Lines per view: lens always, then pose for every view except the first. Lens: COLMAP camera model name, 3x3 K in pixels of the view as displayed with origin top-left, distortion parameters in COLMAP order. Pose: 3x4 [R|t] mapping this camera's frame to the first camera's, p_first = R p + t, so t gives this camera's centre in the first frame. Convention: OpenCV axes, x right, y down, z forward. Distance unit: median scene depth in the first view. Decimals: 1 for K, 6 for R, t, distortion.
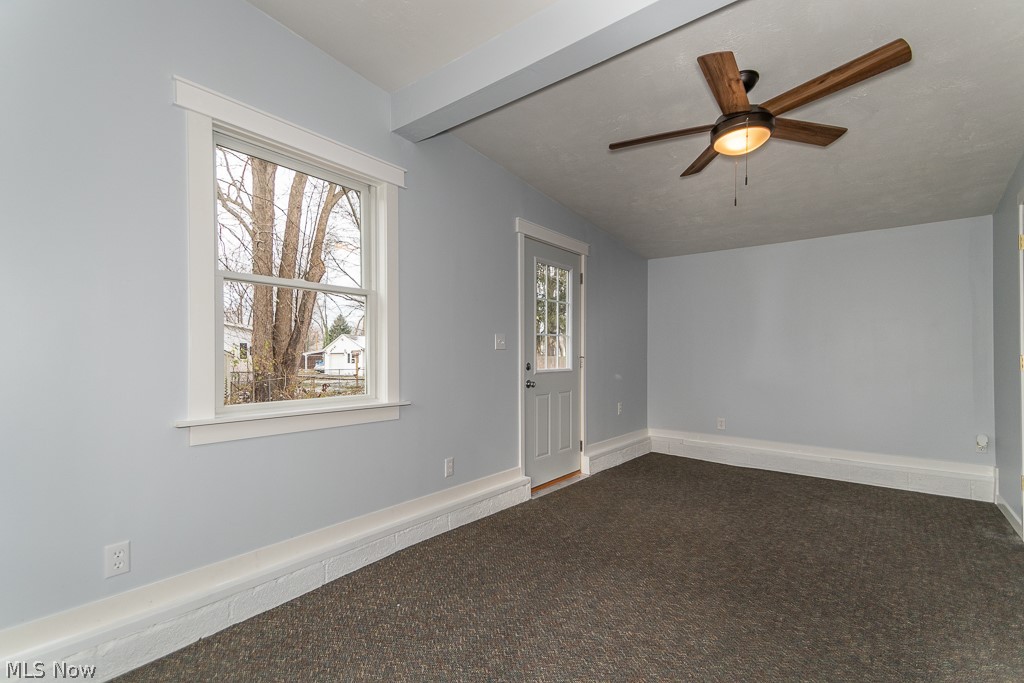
lens RADIAL K [[462.1, 0, 529.3], [0, 462.1, 357.6], [0, 0, 1]] dist [0.072506, -0.002590]
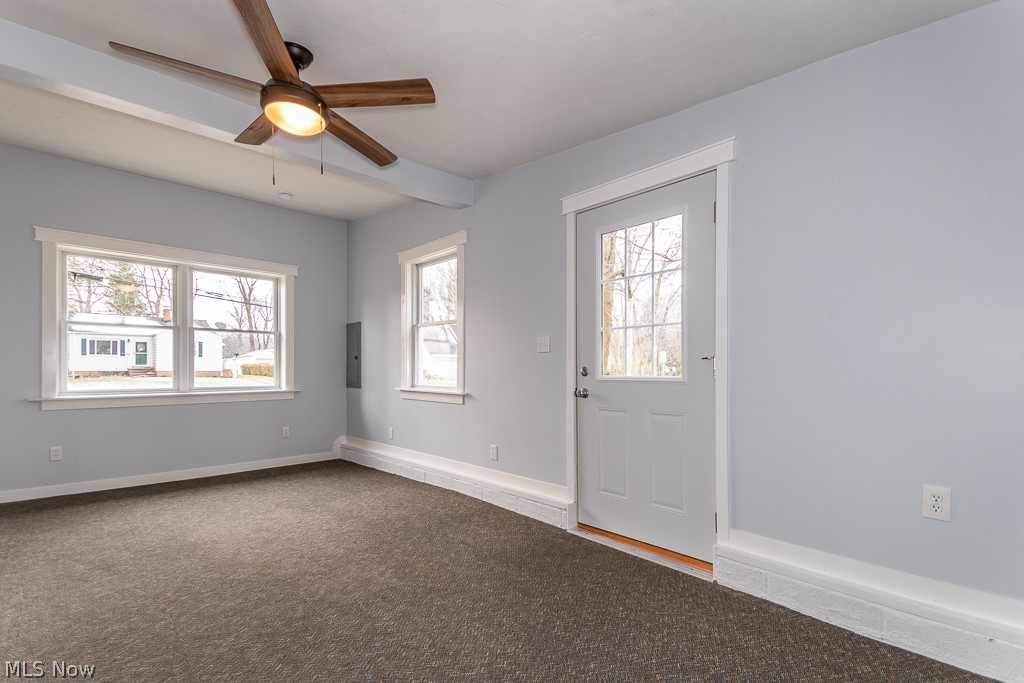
lens RADIAL K [[462.1, 0, 489.3], [0, 462.1, 369.3], [0, 0, 1]] dist [0.072506, -0.002590]
pose [[-0.184980, 0.002661, -0.982739, 0.836744], [-0.003928, 0.999986, 0.003447, 0.013293], [0.982734, 0.004497, -0.184968, 1.001981]]
